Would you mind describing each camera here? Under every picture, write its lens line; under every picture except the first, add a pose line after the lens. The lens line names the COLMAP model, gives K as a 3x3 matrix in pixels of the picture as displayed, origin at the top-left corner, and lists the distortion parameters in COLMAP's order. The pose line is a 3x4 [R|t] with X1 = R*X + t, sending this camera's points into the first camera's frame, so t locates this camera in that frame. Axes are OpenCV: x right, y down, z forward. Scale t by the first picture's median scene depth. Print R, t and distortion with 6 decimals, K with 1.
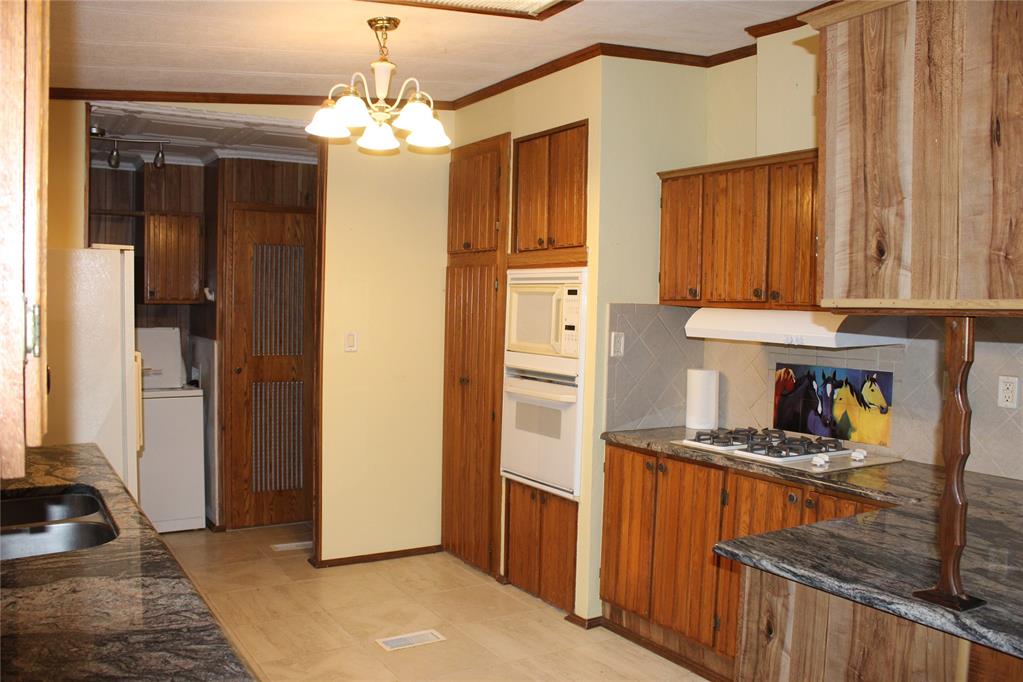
lens RADIAL K [[849.7, 0, 511.5], [0, 849.7, 341.0], [0, 0, 1]] dist [-0.176455, 0.162368]
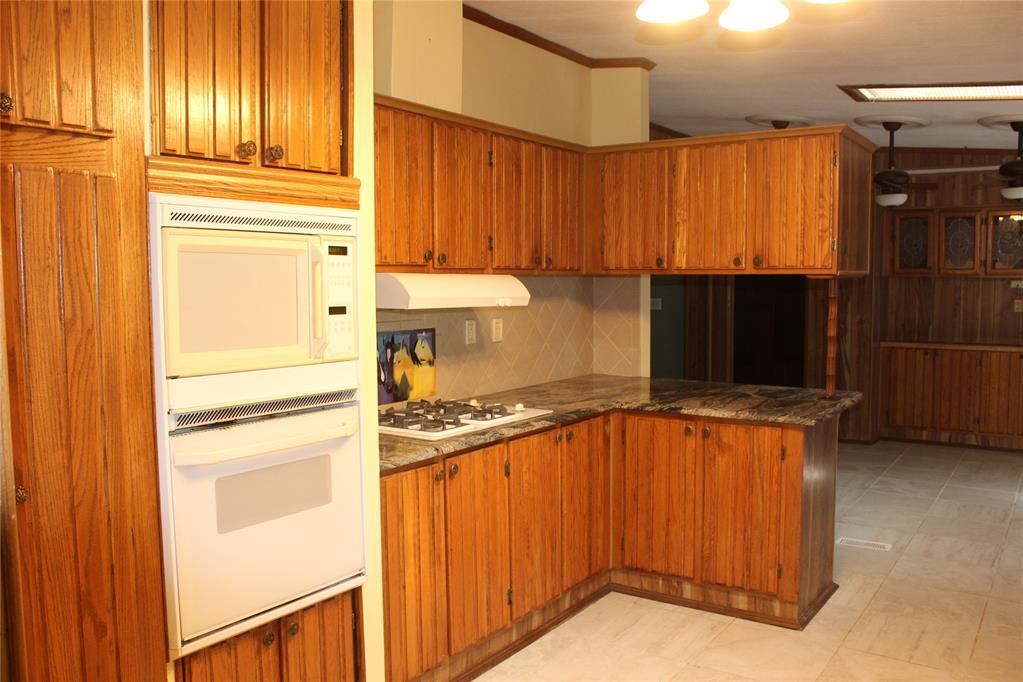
lens RADIAL K [[849.7, 0, 511.5], [0, 849.7, 341.0], [0, 0, 1]] dist [-0.176455, 0.162368]
pose [[-0.399428, -0.088522, 0.912481, -0.583955], [0.030063, 0.993527, 0.109544, -0.062331], [-0.916271, 0.071187, -0.394182, 1.266001]]
